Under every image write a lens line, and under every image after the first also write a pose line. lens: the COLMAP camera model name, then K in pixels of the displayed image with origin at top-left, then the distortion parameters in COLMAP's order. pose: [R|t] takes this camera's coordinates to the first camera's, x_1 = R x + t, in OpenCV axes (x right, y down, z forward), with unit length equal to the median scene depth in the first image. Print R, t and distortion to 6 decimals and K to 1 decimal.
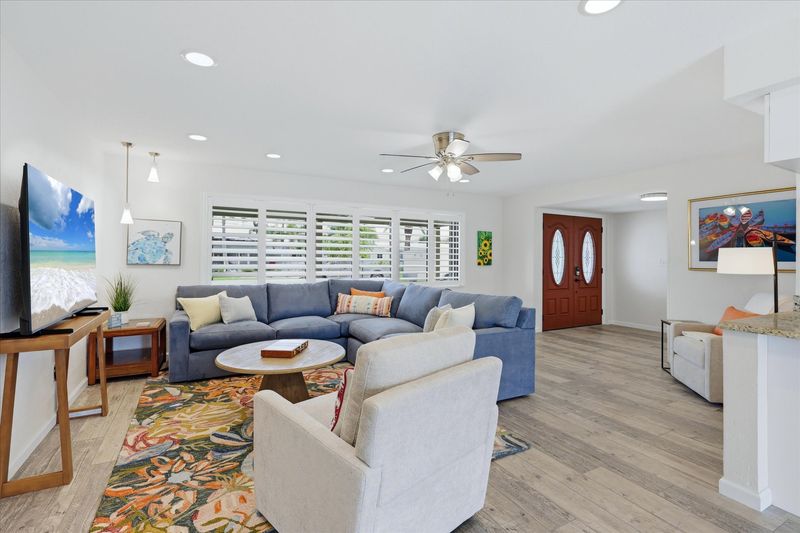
lens RADIAL K [[376.9, 0, 400.7], [0, 376.9, 256.1], [0, 0, 1]] dist [0.000545, -0.000057]
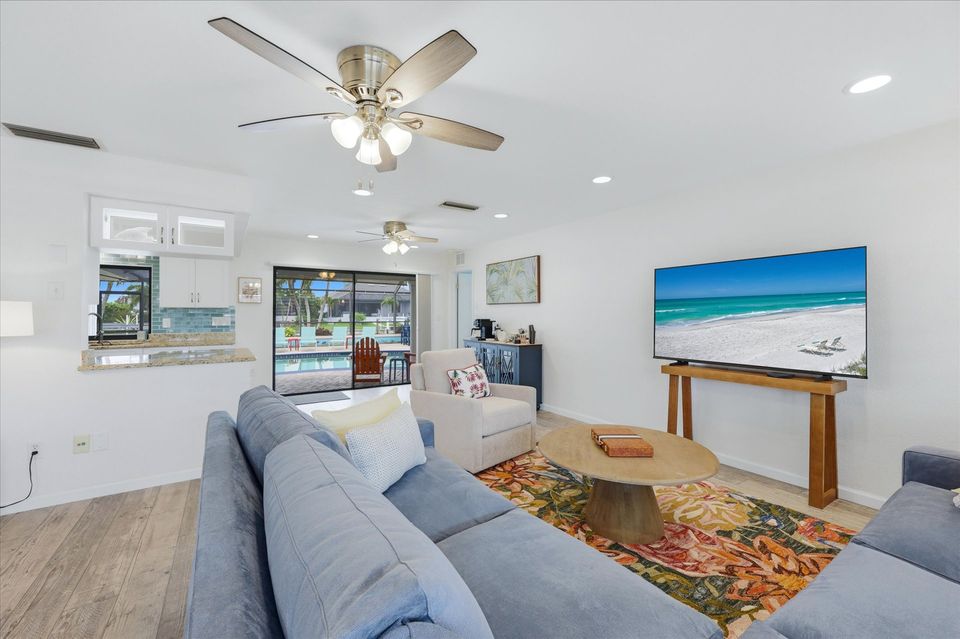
lens RADIAL K [[386.8, 0, 480.0], [0, 386.8, 319.5], [0, 0, 1]] dist [-0.000958, -0.000002]
pose [[-0.997460, -0.005420, -0.071018, 0.017184], [-0.005772, 0.999972, 0.004752, 0.003407], [0.070990, 0.005150, -0.997464, 1.314084]]
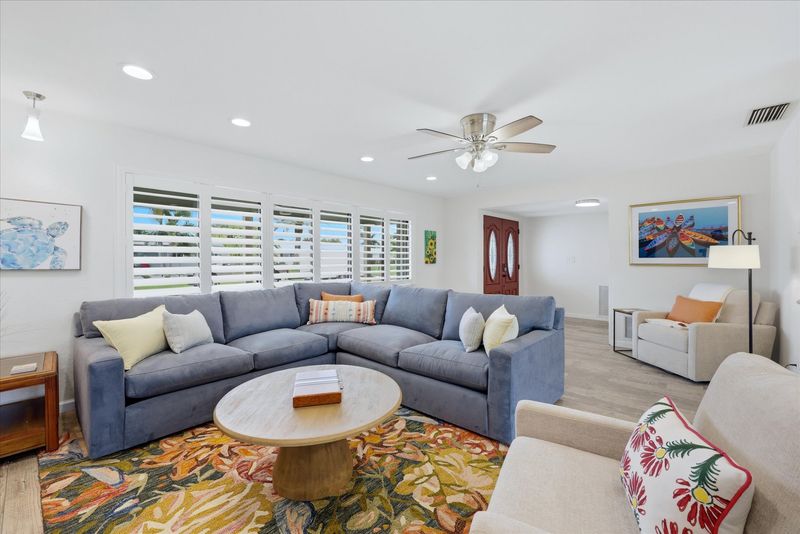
lens RADIAL K [[333.5, 0, 399.4], [0, 333.5, 259.6], [0, 0, 1]] dist [-0.001332, -0.000037]
pose [[0.942741, -0.010663, 0.333355, -0.277153], [0.006424, 0.999884, 0.013817, 0.000286], [-0.333464, -0.010885, 0.942700, 0.278598]]
